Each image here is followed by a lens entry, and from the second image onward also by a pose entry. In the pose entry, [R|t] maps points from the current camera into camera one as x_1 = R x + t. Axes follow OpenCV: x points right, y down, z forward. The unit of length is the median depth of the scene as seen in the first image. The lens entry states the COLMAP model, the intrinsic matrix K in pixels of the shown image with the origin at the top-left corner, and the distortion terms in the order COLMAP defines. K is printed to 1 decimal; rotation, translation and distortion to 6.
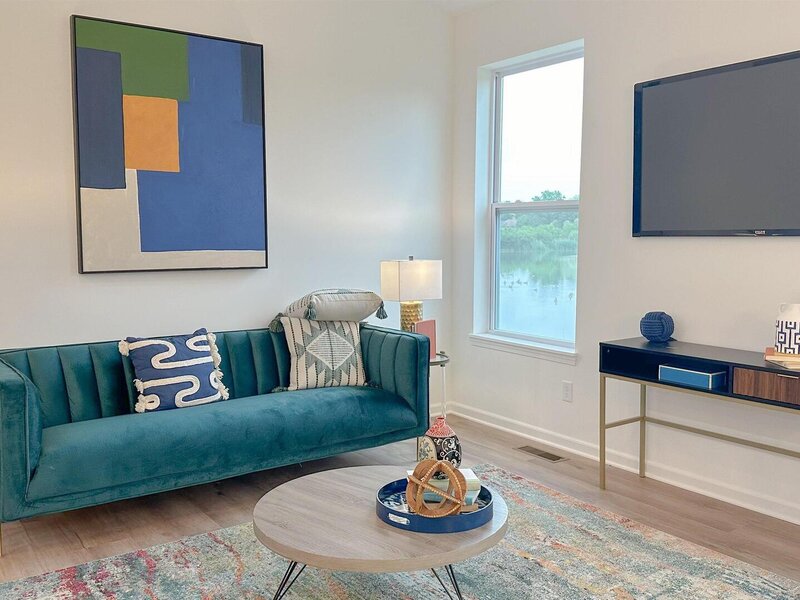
lens RADIAL K [[738.8, 0, 400.0], [0, 738.8, 300.0], [0, 0, 1]] dist [0.178444, -0.361462]
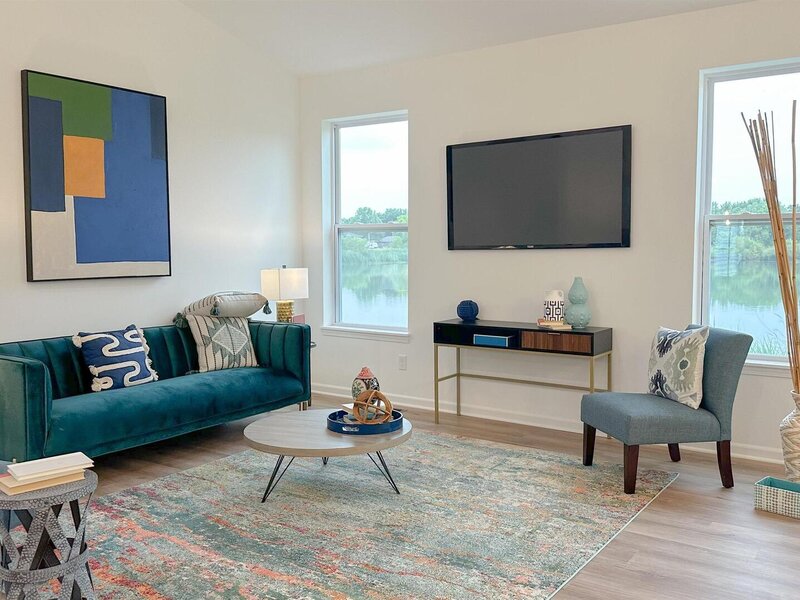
lens RADIAL K [[738.8, 0, 400.0], [0, 738.8, 300.0], [0, 0, 1]] dist [0.178444, -0.361462]
pose [[0.942119, -0.027373, 0.334160, -0.262920], [0.033721, 0.999344, -0.013211, 0.028709], [-0.333579, 0.023714, 0.942424, -0.322423]]
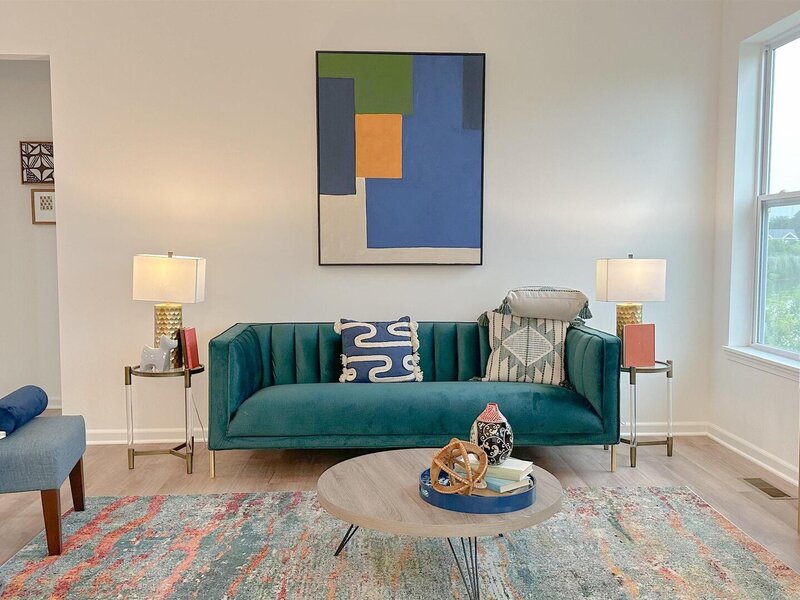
lens RADIAL K [[738.8, 0, 400.0], [0, 738.8, 300.0], [0, 0, 1]] dist [0.178444, -0.361462]
pose [[0.838870, 0.037103, -0.543066, 0.329721], [-0.049519, 0.998739, -0.008257, 0.023589], [0.542075, 0.033819, 0.839649, 0.063077]]
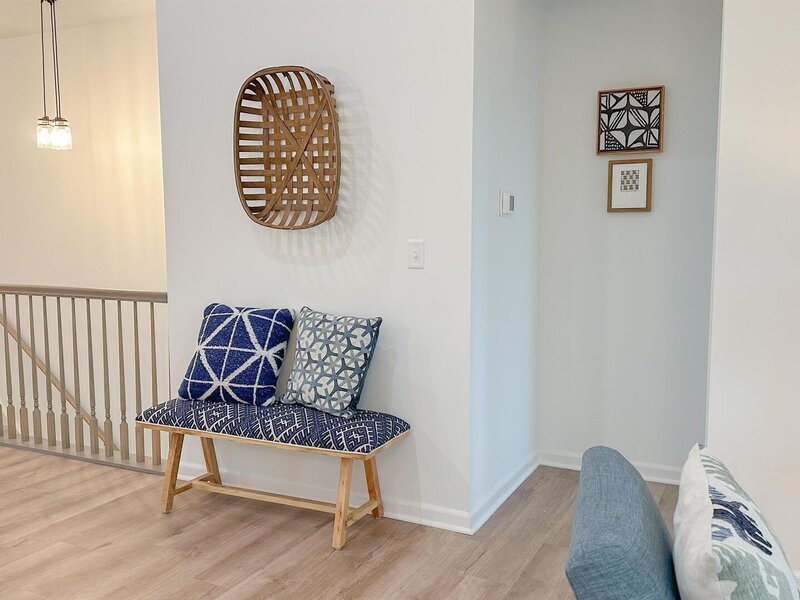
lens RADIAL K [[733.6, 0, 400.0], [0, 733.6, 300.0], [0, 0, 1]] dist [0.184834, -0.395581]
pose [[0.471103, 0.081030, -0.878349, -0.283017], [-0.077360, 0.995730, 0.050366, -0.009028], [0.878679, 0.044221, 0.475360, 0.177692]]
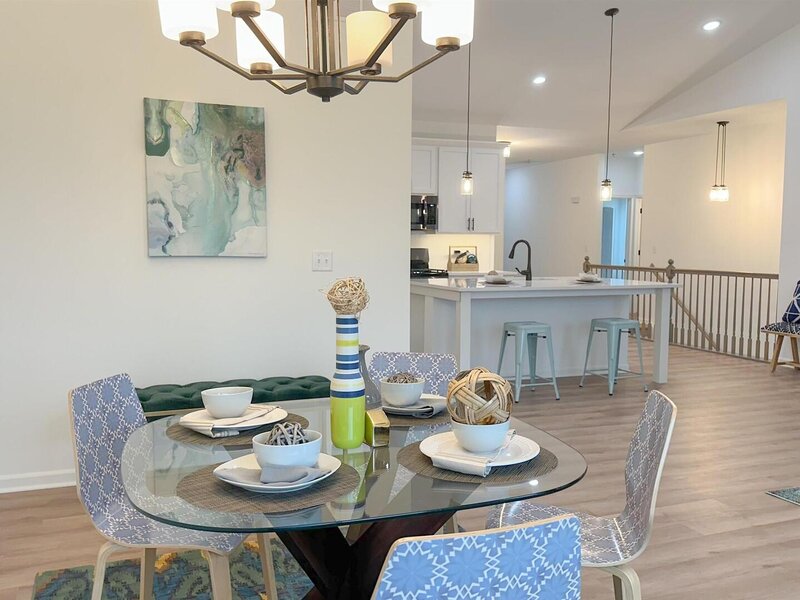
lens RADIAL K [[738.8, 0, 400.0], [0, 738.8, 300.0], [0, 0, 1]] dist [0.178444, -0.361462]
pose [[-0.245591, 0.074745, -0.966488, 0.929240], [-0.097058, 0.990117, 0.101236, 0.016463], [0.964502, 0.118668, -0.235909, -0.120858]]
